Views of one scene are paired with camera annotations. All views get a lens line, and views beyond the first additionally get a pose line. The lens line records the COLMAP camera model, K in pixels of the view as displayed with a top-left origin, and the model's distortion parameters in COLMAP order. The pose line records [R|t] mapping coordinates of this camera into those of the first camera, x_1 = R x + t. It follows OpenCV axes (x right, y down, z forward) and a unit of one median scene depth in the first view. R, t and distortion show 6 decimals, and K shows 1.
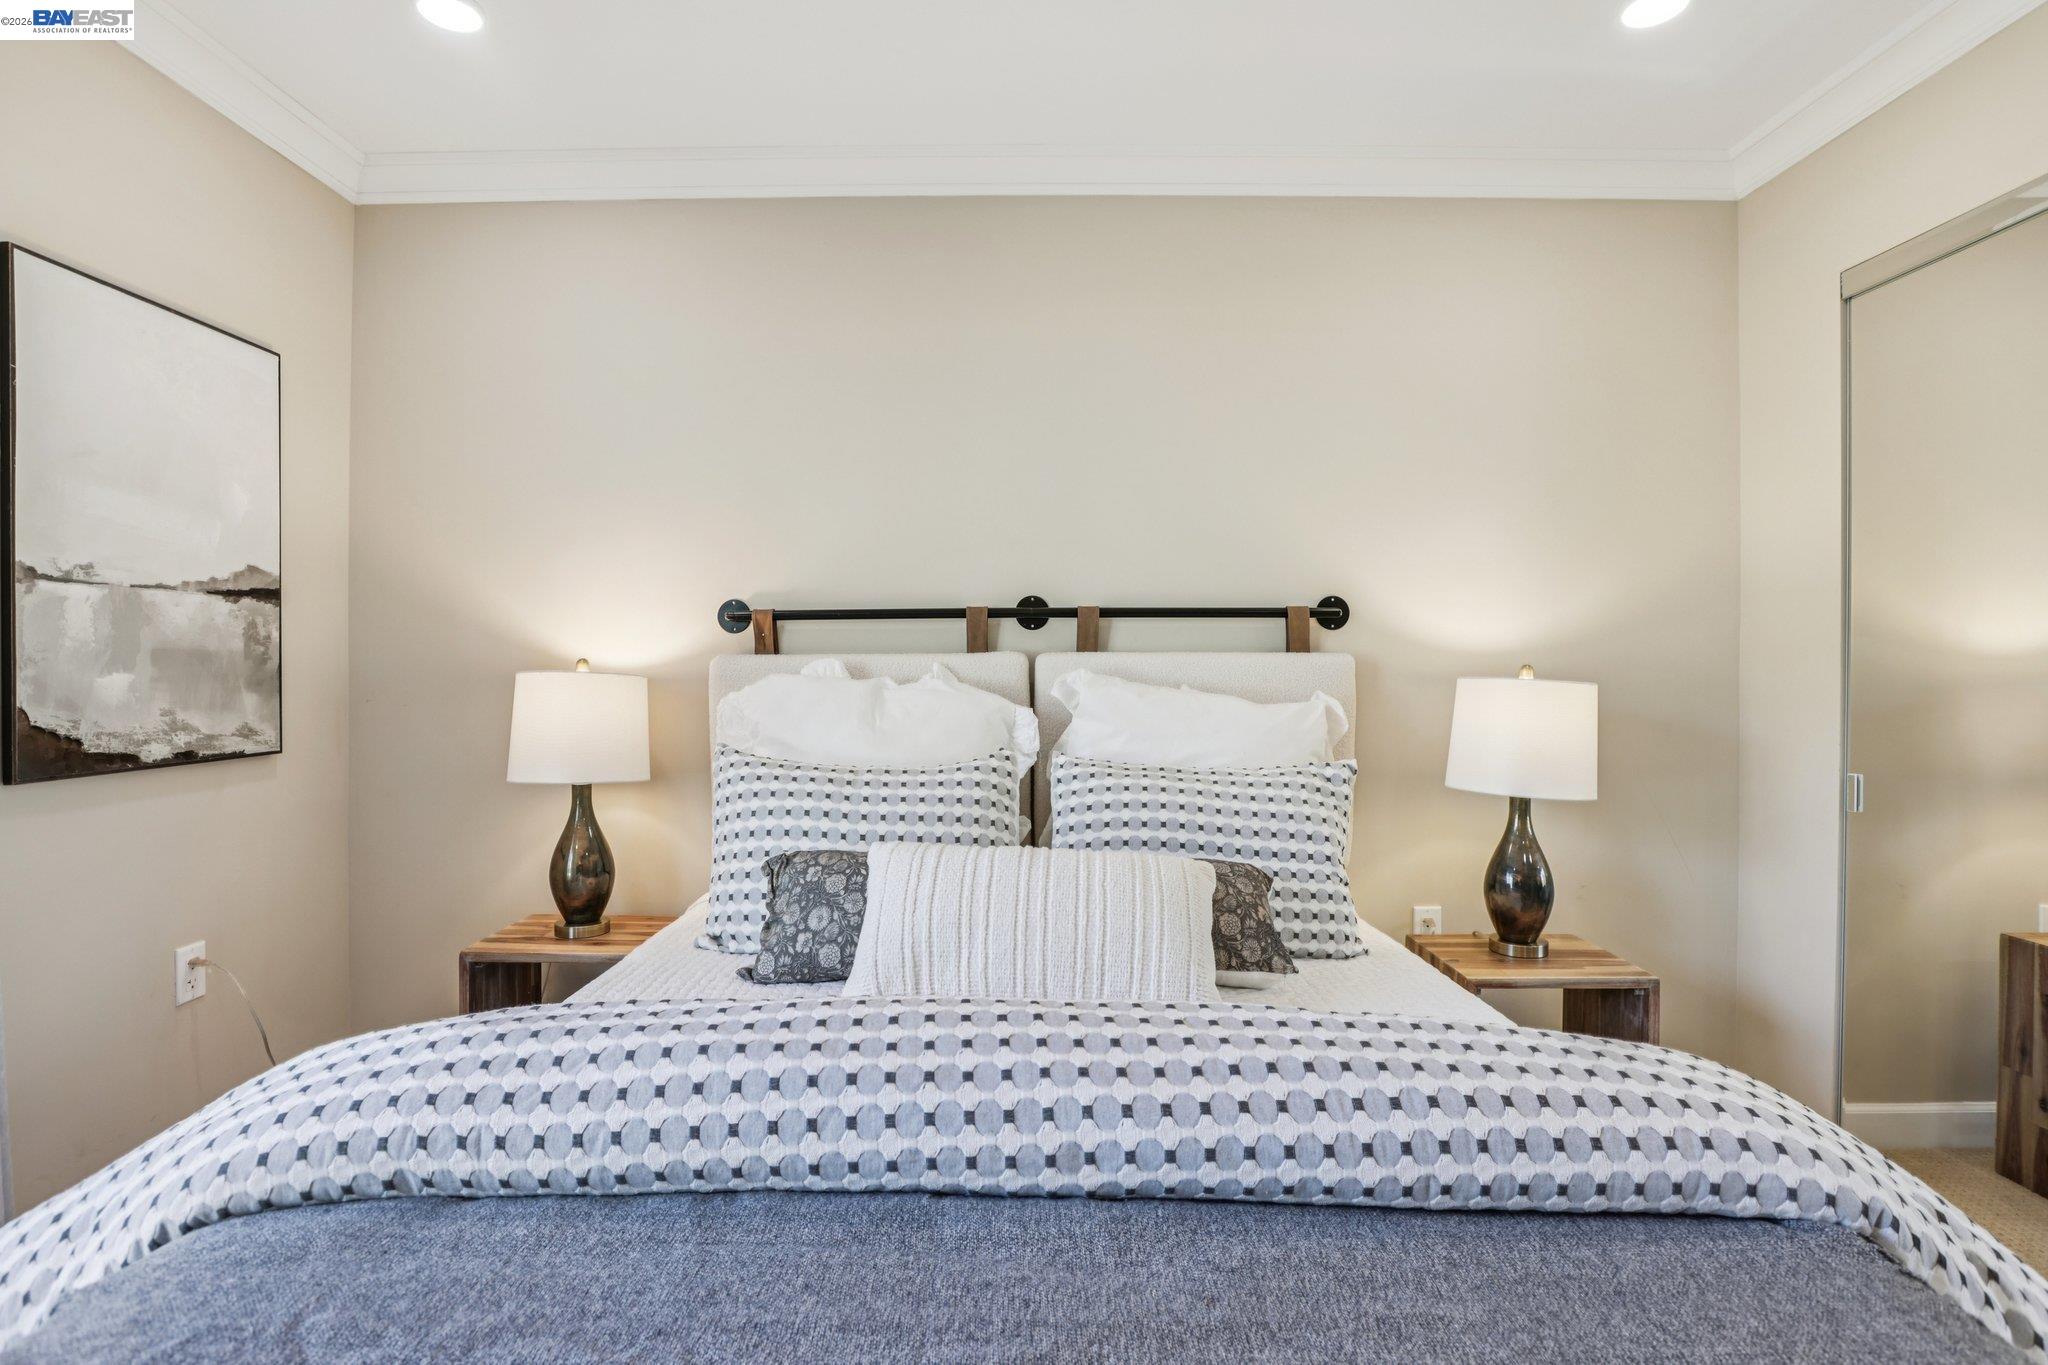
lens RADIAL K [[1016.9, 0, 1027.7], [0, 1016.9, 667.6], [0, 0, 1]] dist [-0.030278, 0.004869]
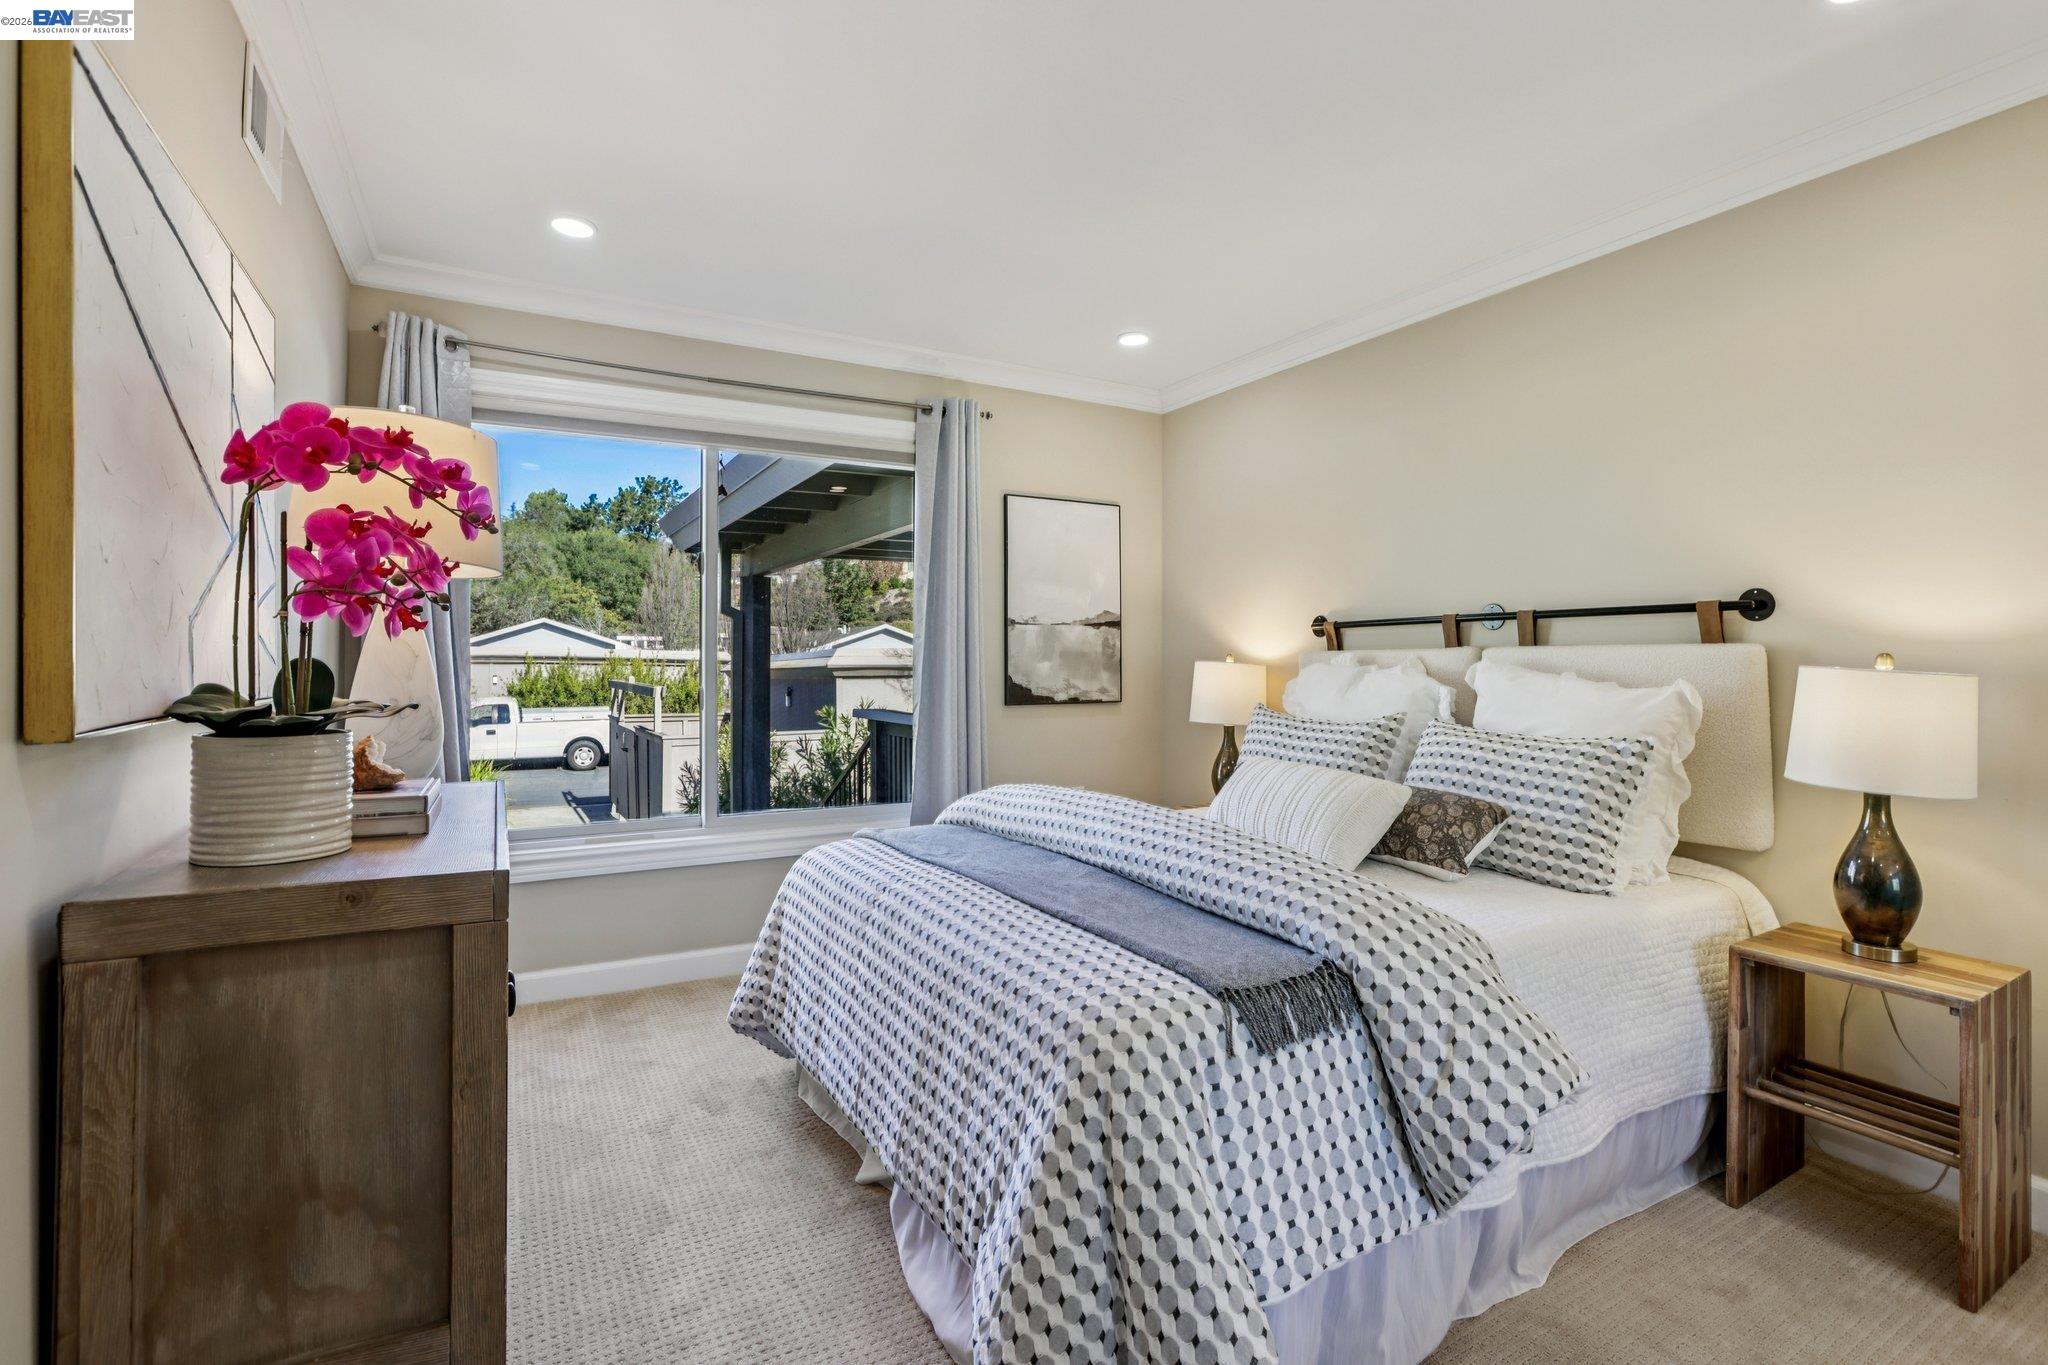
lens RADIAL K [[963.3, 0, 1028.4], [0, 963.3, 689.6], [0, 0, 1]] dist [-0.013298, 0.000203]
pose [[0.505475, 0.023225, -0.862528, 0.853854], [-0.001003, 0.999653, 0.026329, 0.009211], [0.862840, -0.012443, 0.505323, -0.149318]]
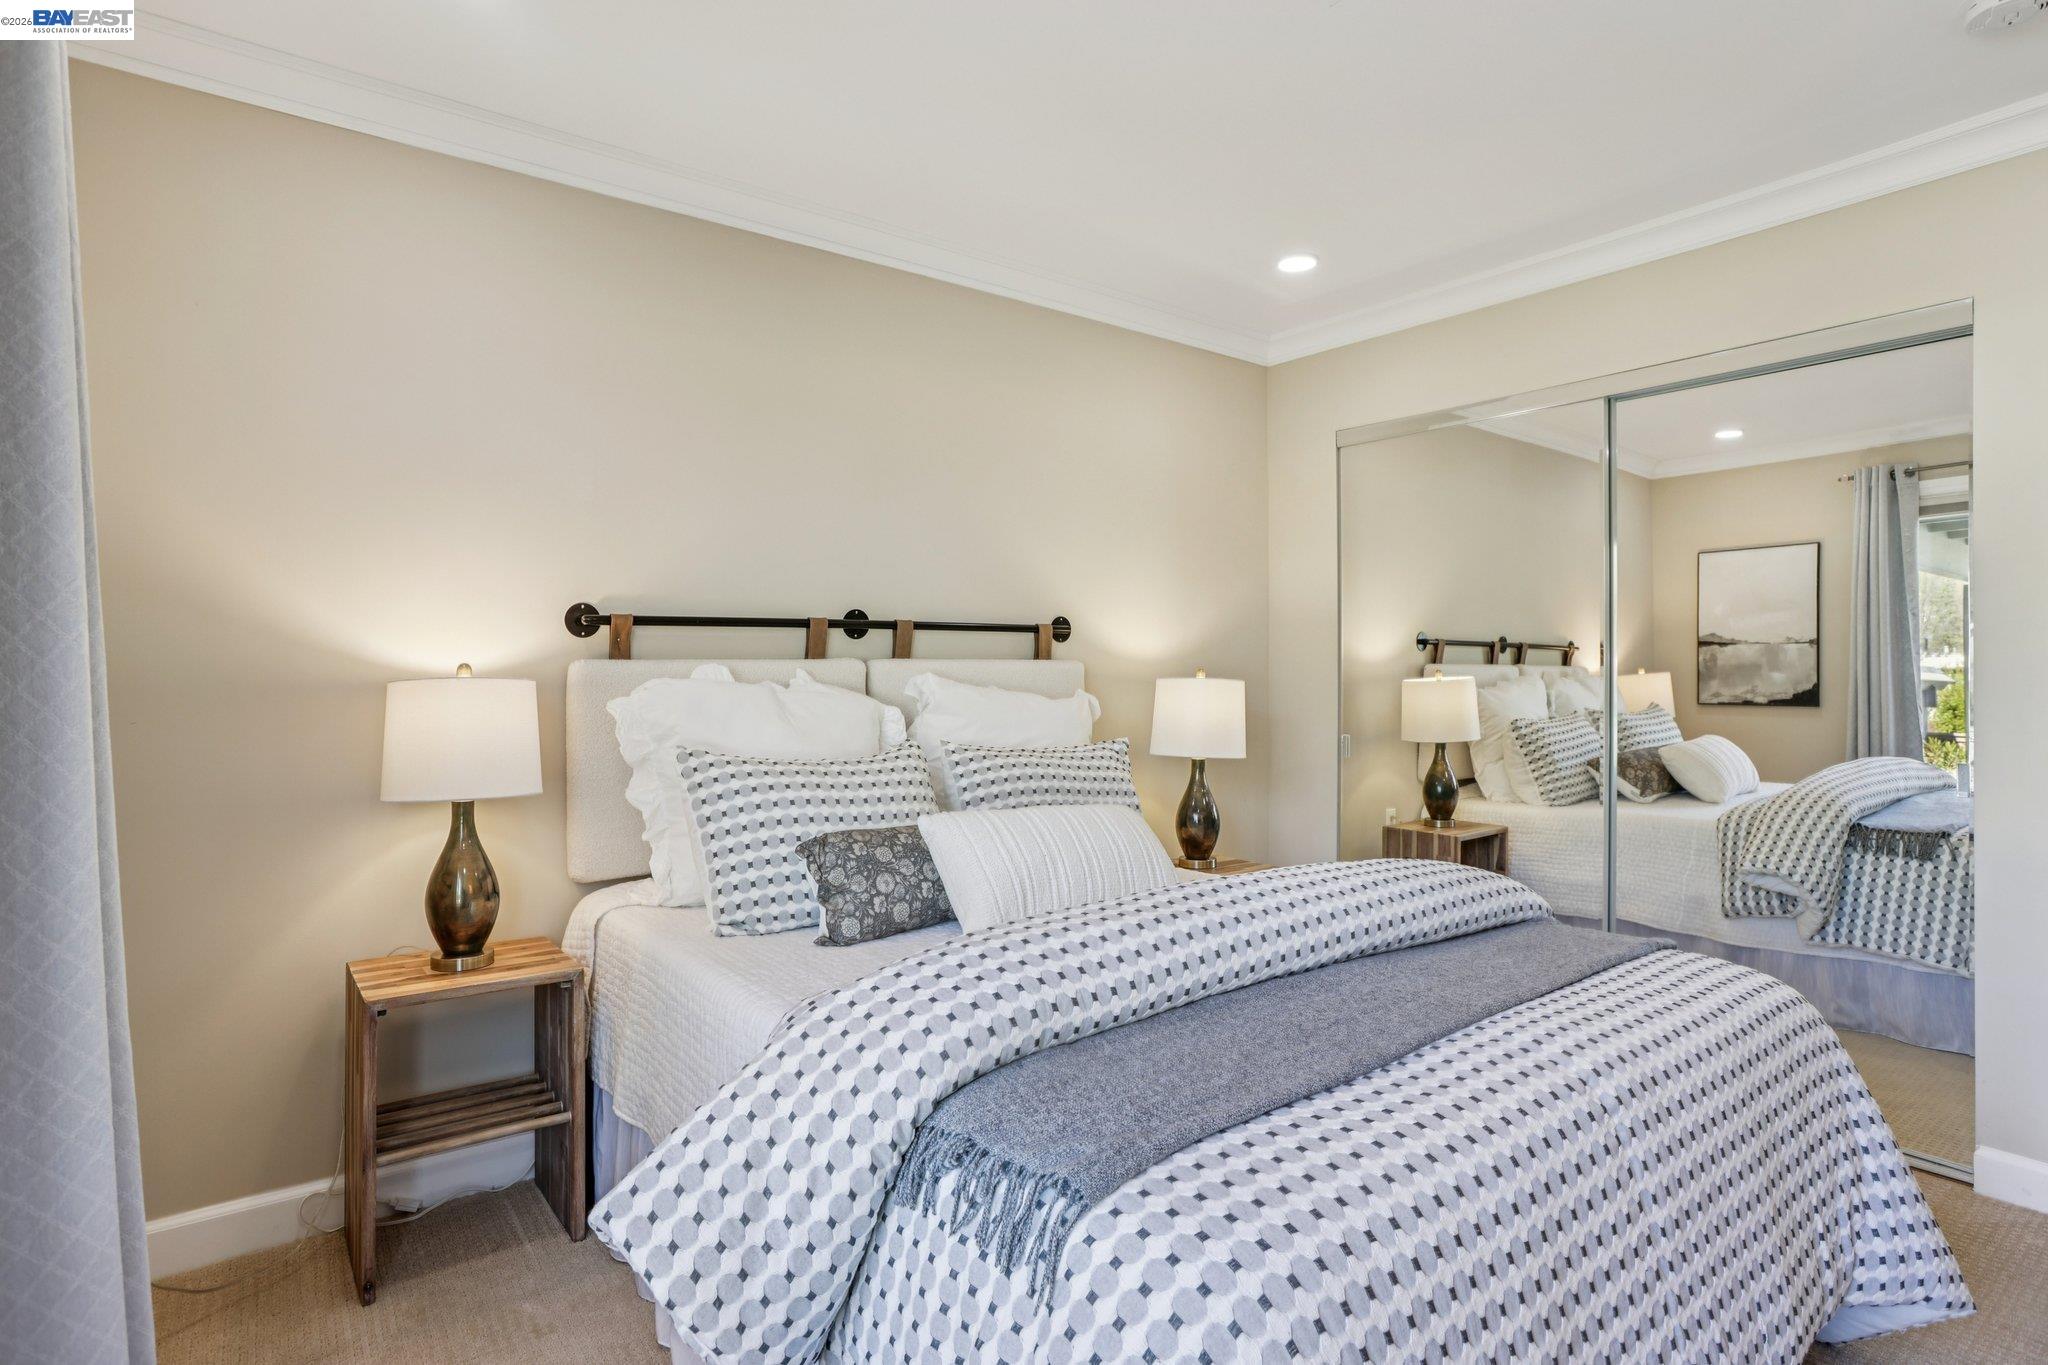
lens RADIAL K [[1076.1, 0, 1021.9], [0, 1076.1, 673.7], [0, 0, 1]] dist [-0.053343, -0.000017]
pose [[0.787264, -0.003227, 0.616608, -0.658820], [0.004766, 0.999988, -0.000851, 0.003904], [-0.616598, 0.003609, 0.787270, -0.065100]]
